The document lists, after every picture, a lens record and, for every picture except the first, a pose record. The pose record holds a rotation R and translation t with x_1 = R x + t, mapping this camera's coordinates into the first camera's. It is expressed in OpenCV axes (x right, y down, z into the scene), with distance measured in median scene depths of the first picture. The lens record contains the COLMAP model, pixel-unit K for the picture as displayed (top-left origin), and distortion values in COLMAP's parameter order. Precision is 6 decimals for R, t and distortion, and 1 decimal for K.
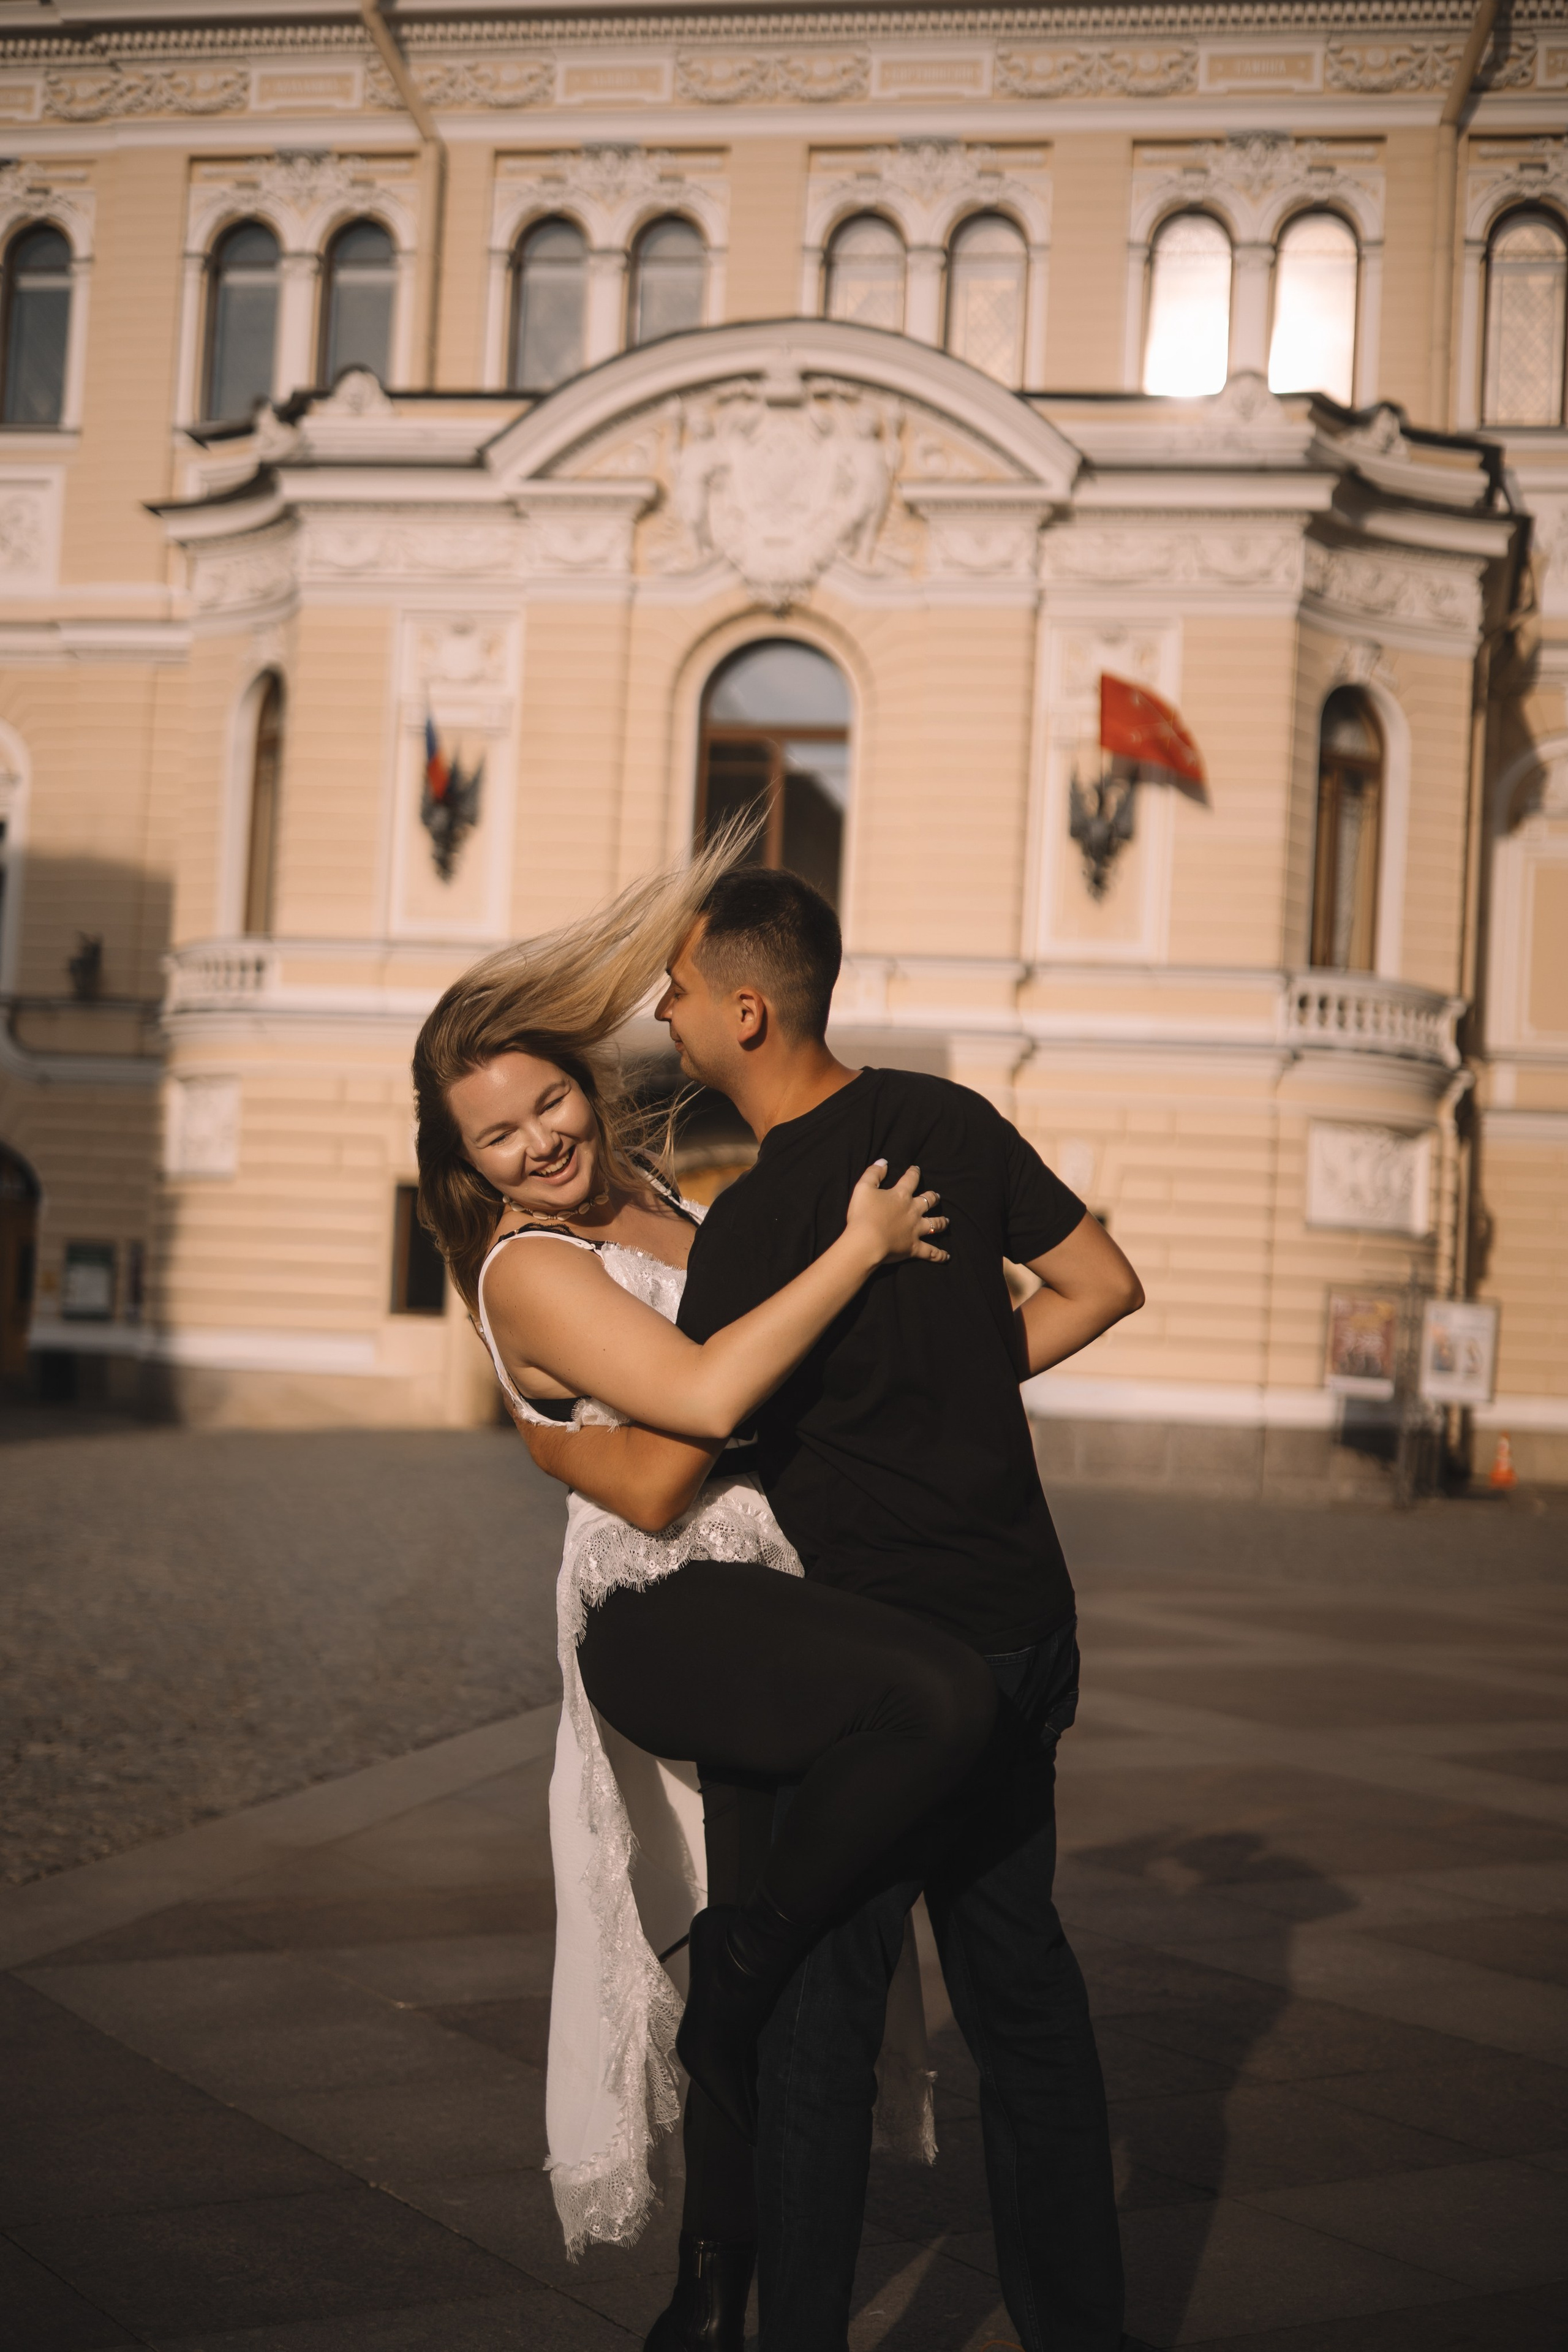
lens RADIAL K [[3385.6, 0, 821.2], [0, 3385.6, 1182.0], [0, 0, 1]] dist [-0.021366, -0.210018]
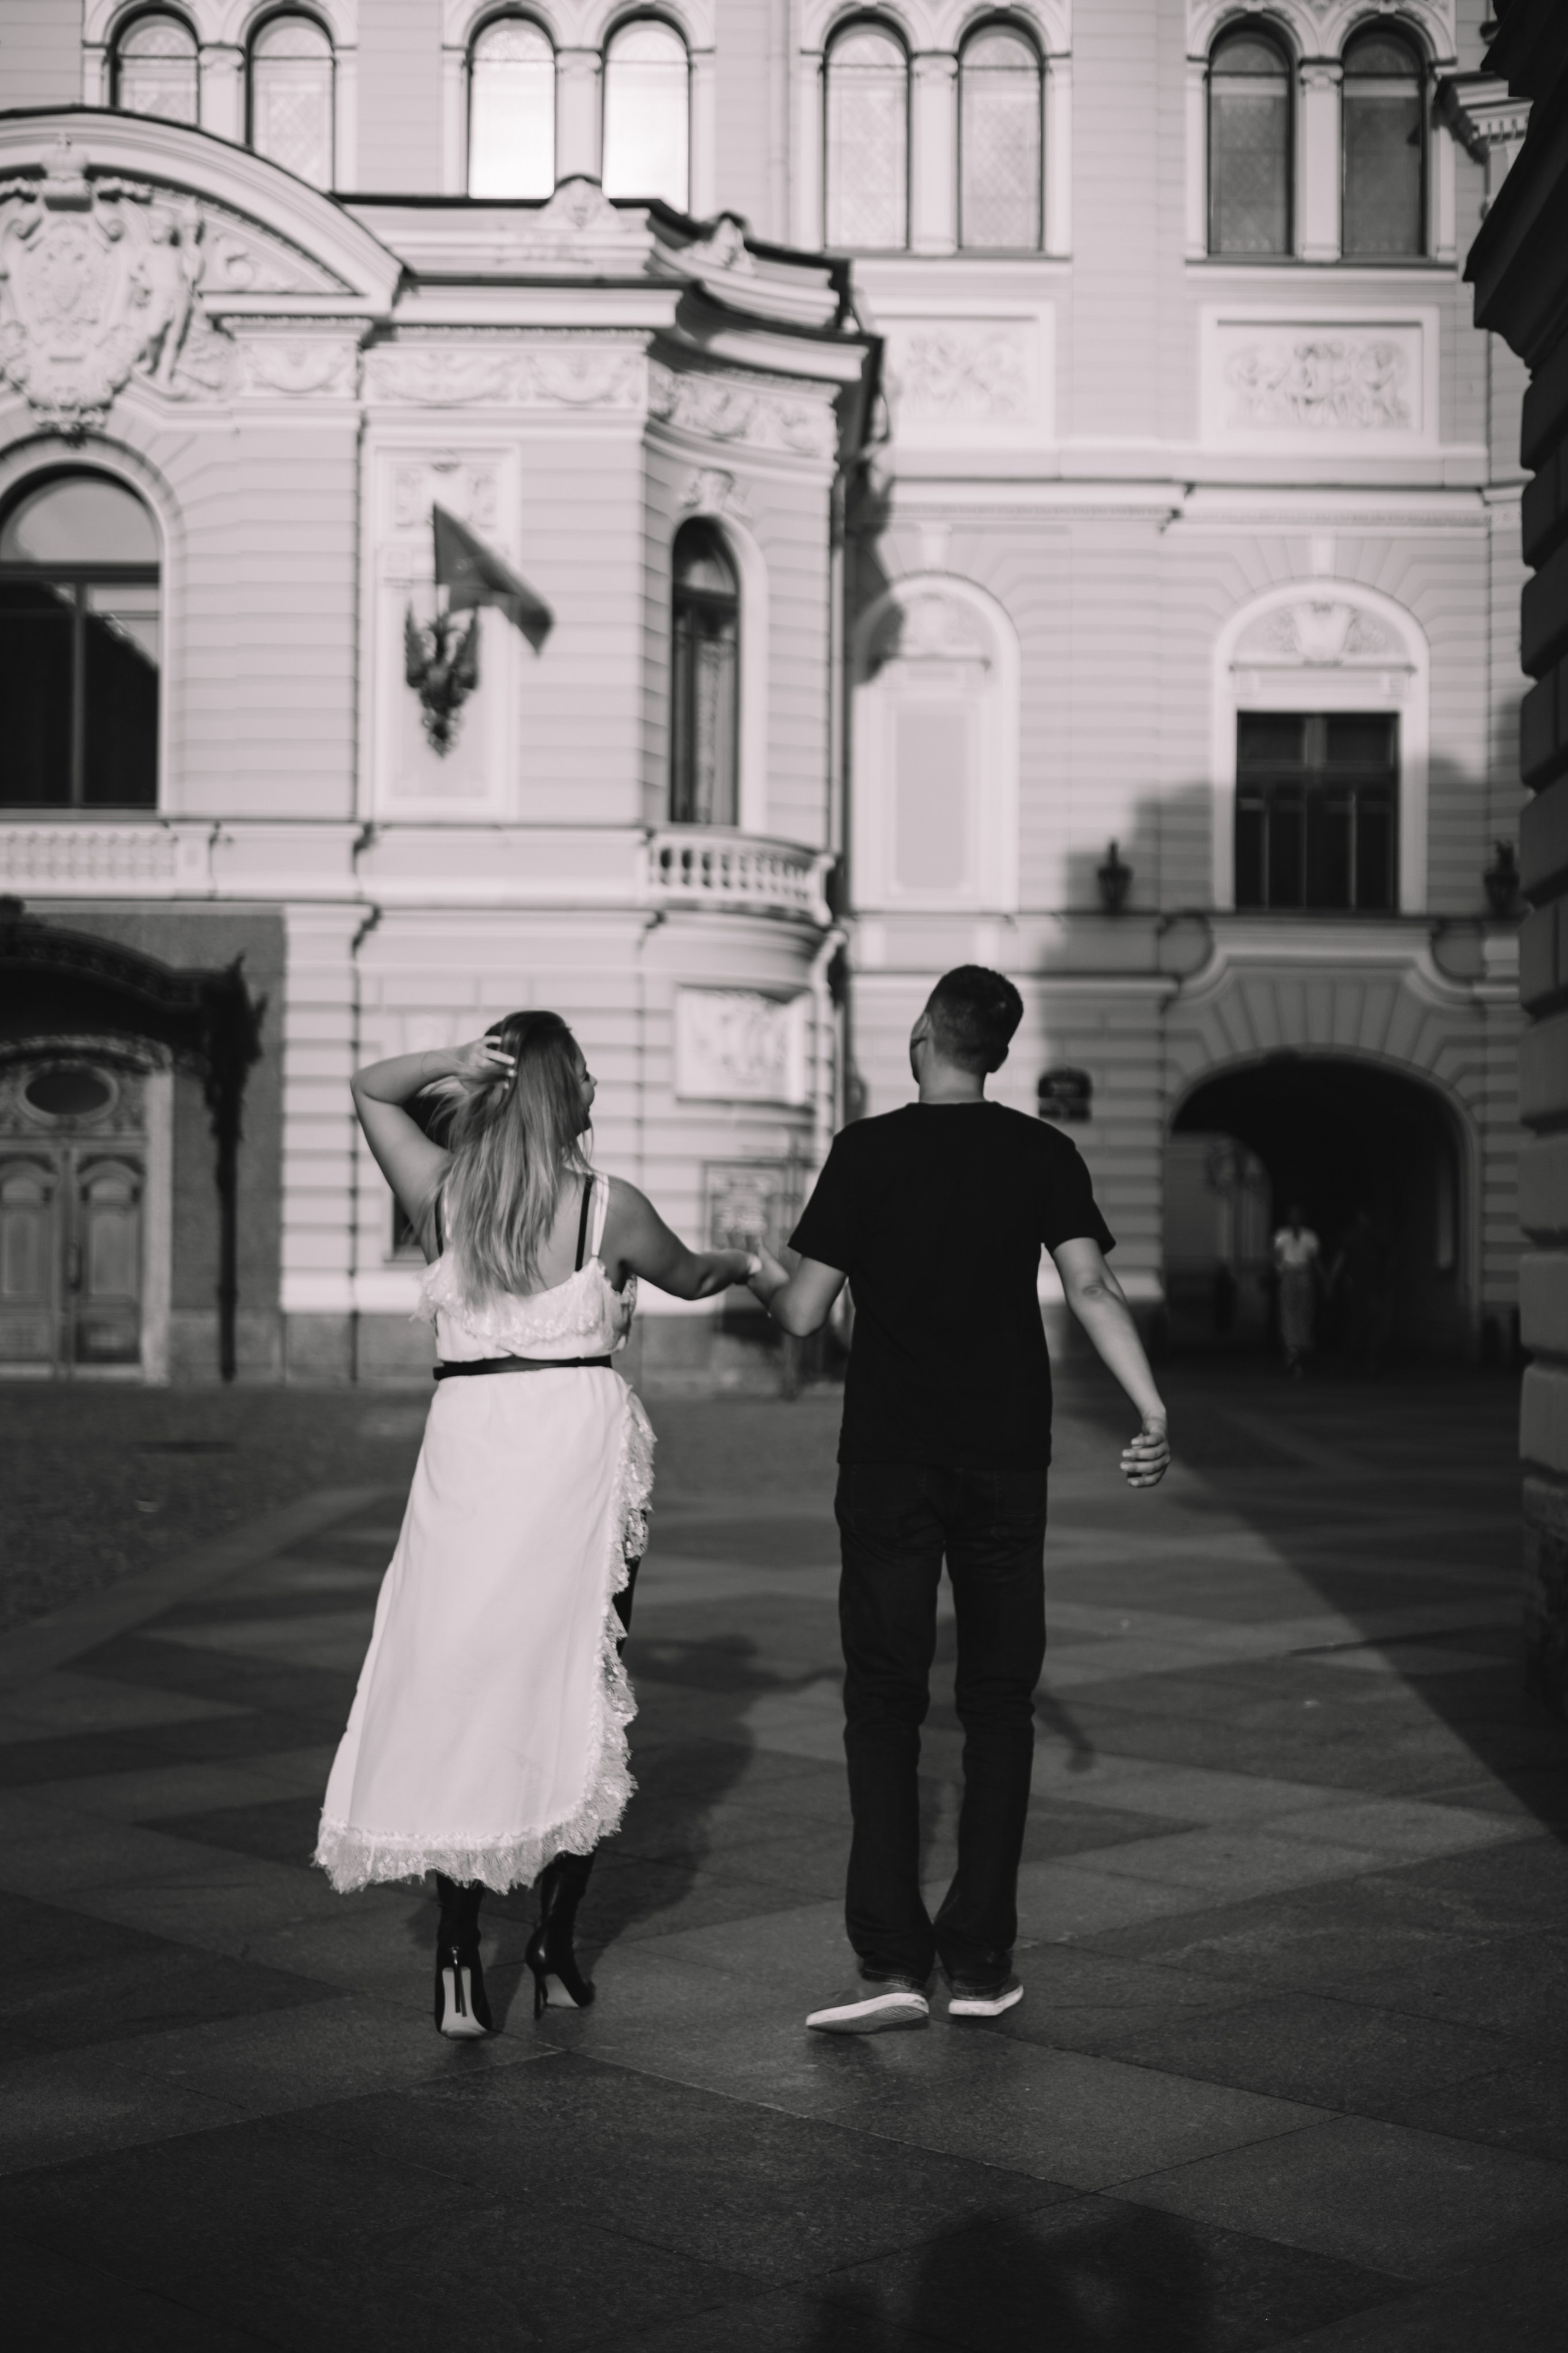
lens RADIAL K [[3273.1, 0, 819.6], [0, 3273.1, 1193.9], [0, 0, 1]] dist [-0.020456, 0.018020]
pose [[0.979767, -0.043830, 0.195284, 0.003908], [0.036530, 0.998498, 0.040829, 0.003560], [-0.196780, -0.032869, 0.979897, 0.103418]]
